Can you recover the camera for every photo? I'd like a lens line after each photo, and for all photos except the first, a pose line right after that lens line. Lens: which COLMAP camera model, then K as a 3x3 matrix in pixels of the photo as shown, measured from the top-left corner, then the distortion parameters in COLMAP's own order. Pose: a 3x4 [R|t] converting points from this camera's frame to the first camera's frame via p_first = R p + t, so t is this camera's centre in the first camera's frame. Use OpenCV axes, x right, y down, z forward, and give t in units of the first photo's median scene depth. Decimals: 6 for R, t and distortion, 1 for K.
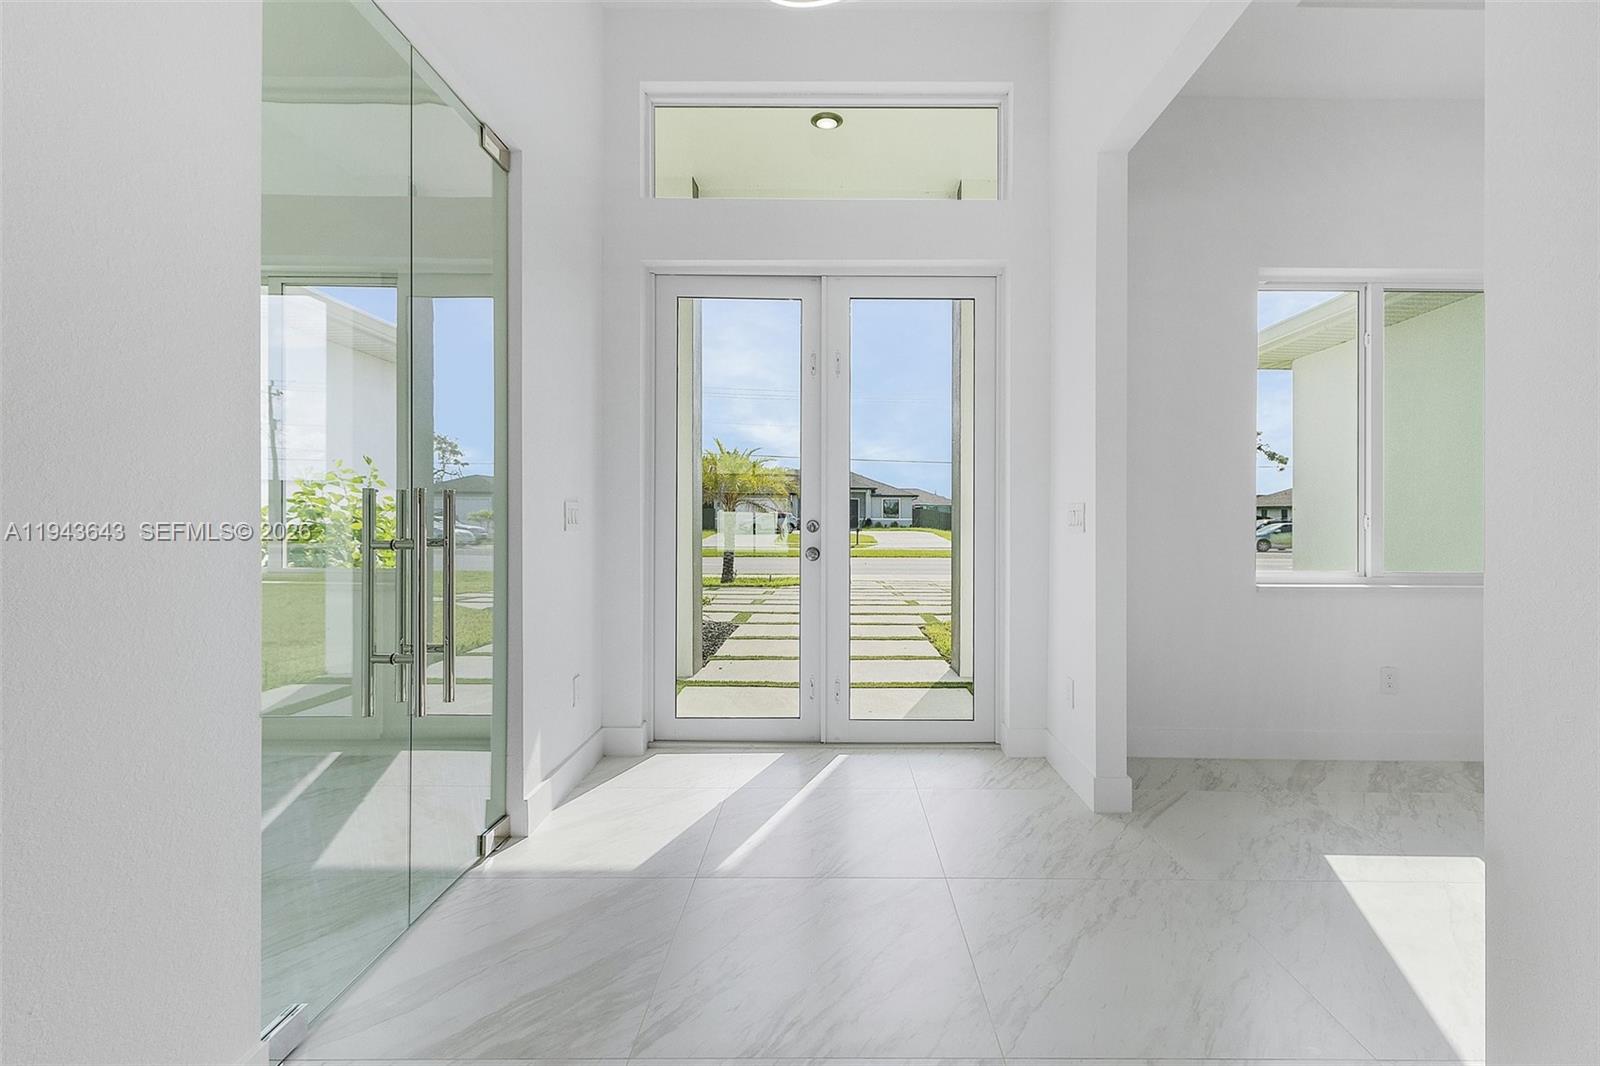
lens RADIAL K [[755.8, 0, 800.0], [0, 755.8, 533.0], [0, 0, 1]] dist [-0.001047, -0.000142]
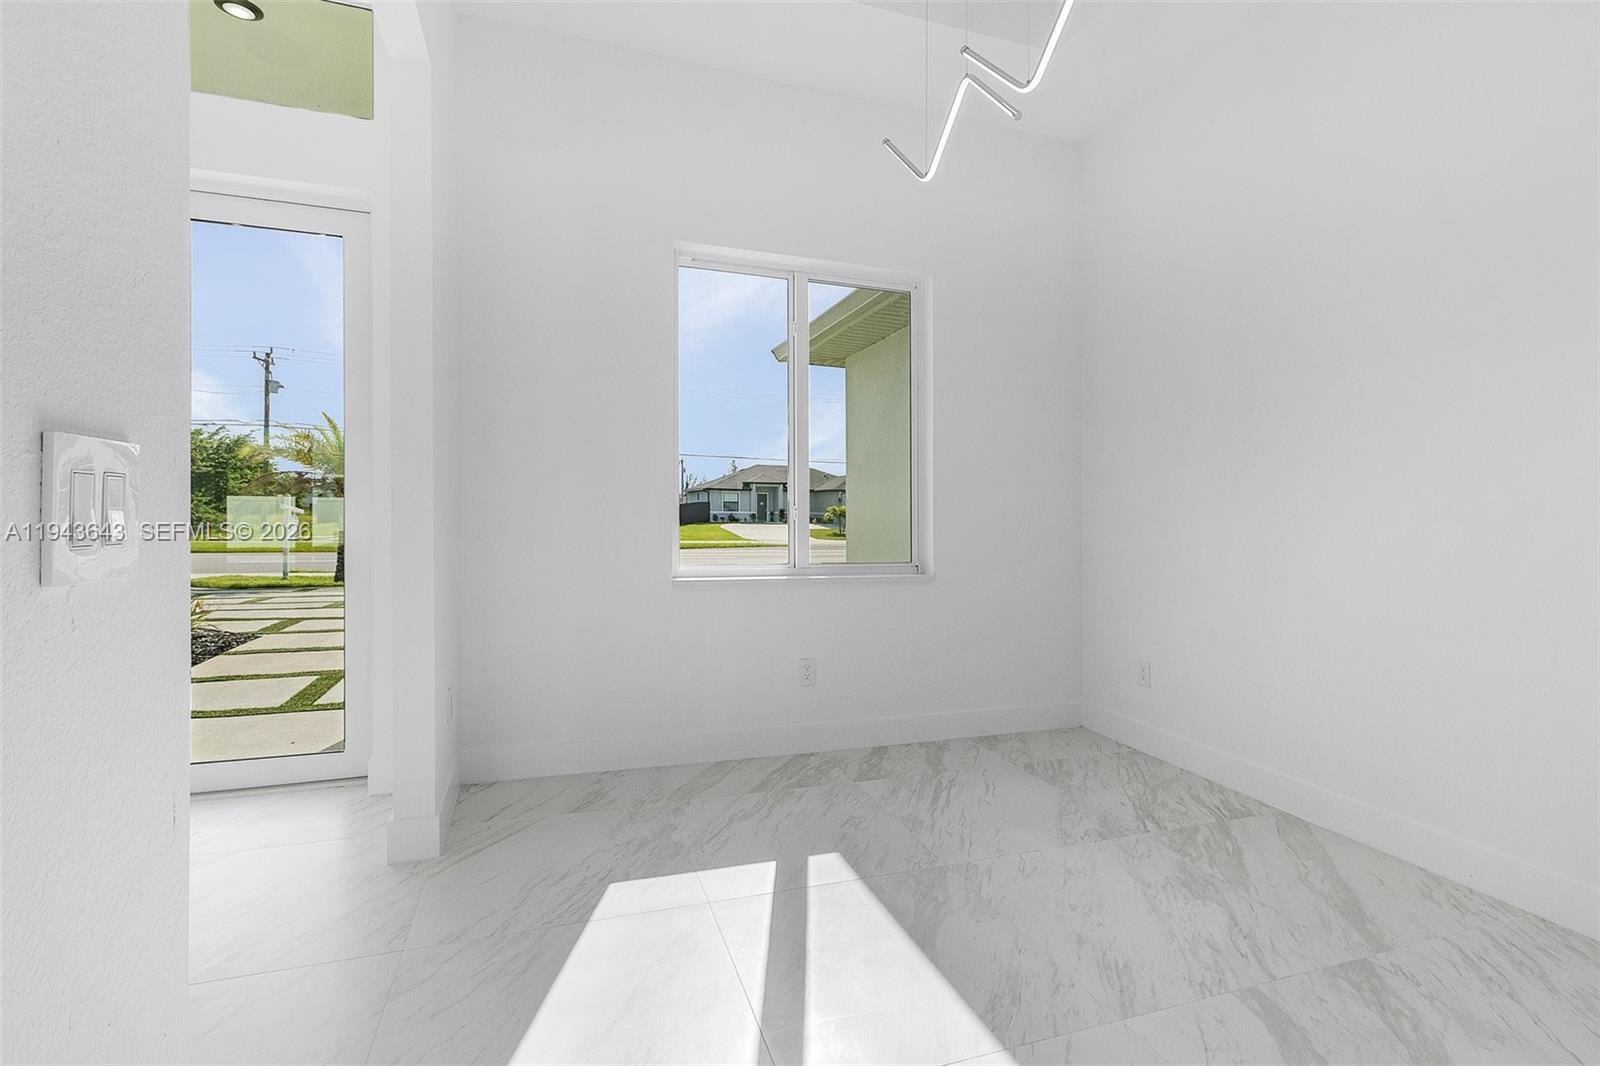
lens RADIAL K [[755.8, 0, 800.0], [0, 755.8, 533.0], [0, 0, 1]] dist [-0.001047, -0.000142]
pose [[0.945226, -0.004668, 0.326384, 0.480390], [0.000556, 0.999919, 0.012692, -0.001755], [-0.326417, -0.011816, 0.945152, 0.066768]]
